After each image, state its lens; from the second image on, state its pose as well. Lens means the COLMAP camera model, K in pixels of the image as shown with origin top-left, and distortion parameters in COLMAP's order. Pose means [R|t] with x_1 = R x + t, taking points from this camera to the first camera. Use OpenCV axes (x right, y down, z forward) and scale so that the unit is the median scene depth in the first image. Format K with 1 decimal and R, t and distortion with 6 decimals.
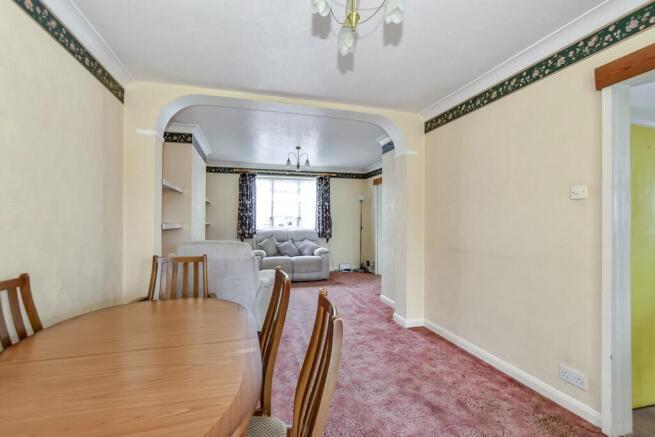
lens RADIAL K [[289.9, 0, 328.4], [0, 289.9, 218.1], [0, 0, 1]] dist [-0.005002, 0.000809]
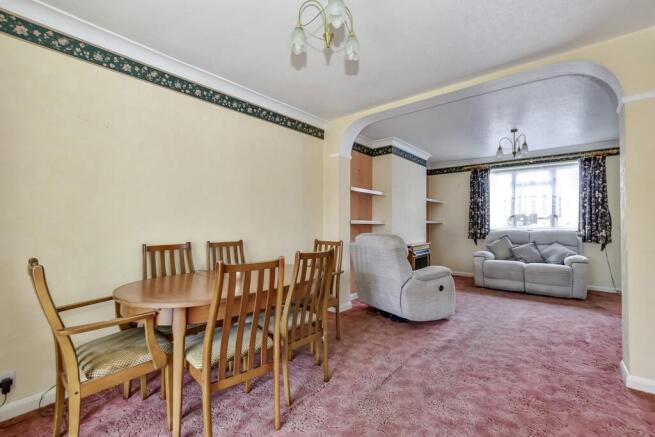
lens RADIAL K [[289.9, 0, 328.4], [0, 289.9, 218.1], [0, 0, 1]] dist [-0.005002, 0.000809]
pose [[0.557952, -0.016918, -0.829701, 0.227423], [0.006808, 0.999852, -0.015810, 0.015601], [0.829845, 0.003172, 0.557984, 0.073937]]
